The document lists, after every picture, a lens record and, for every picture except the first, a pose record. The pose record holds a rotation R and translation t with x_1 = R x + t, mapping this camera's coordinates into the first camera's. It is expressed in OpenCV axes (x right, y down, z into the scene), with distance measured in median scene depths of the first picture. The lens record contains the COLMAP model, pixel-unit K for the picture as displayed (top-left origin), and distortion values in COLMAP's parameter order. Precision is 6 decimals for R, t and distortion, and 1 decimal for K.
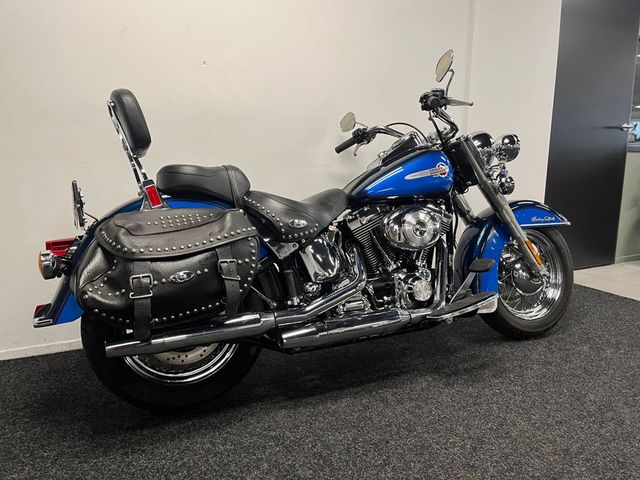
lens RADIAL K [[473.3, 0, 318.1], [0, 473.3, 242.9], [0, 0, 1]] dist [0.073616, -0.097313]
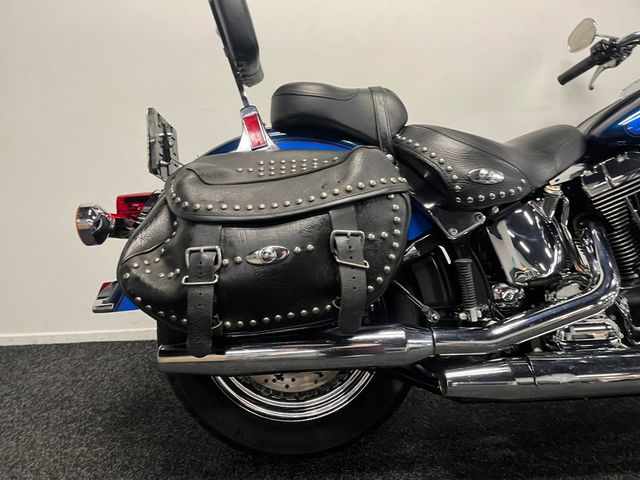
lens RADIAL K [[473.3, 0, 320.0], [0, 473.3, 240.9], [0, 0, 1]] dist [0.073616, -0.097313]
pose [[0.926563, 0.054181, -0.372216, -0.011026], [-0.049710, 0.998530, 0.021605, 0.031231], [0.372840, -0.001516, 0.927895, 0.396682]]
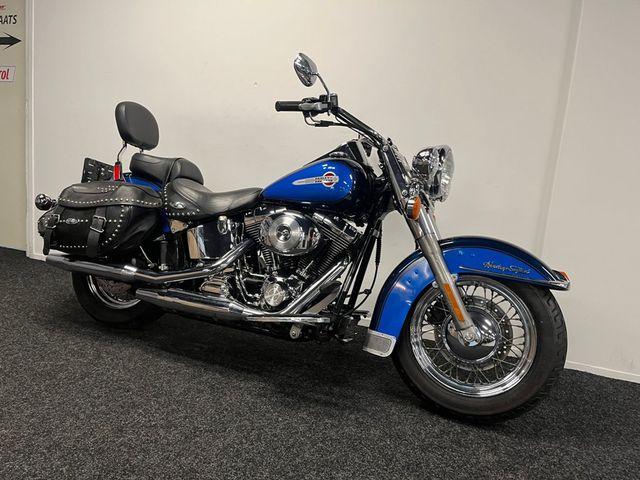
lens RADIAL K [[473.3, 0, 317.3], [0, 473.3, 241.8], [0, 0, 1]] dist [0.073616, -0.097313]
pose [[0.691104, 0.173305, -0.701670, 1.054002], [-0.220696, 0.975061, 0.023457, -0.056633], [0.688236, 0.138644, 0.712116, 0.379233]]
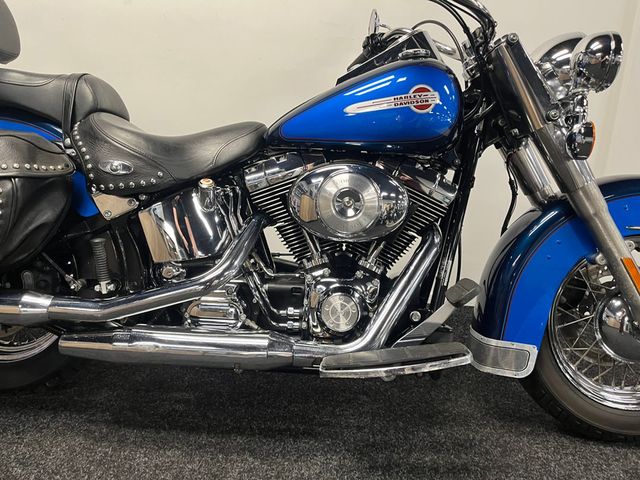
lens RADIAL K [[473.3, 0, 317.9], [0, 473.3, 233.9], [0, 0, 1]] dist [0.073616, -0.097313]
pose [[0.885908, 0.163922, -0.433931, 0.469171], [-0.126514, 0.985398, 0.113954, -0.059334], [0.446275, -0.046054, 0.893710, 0.536427]]
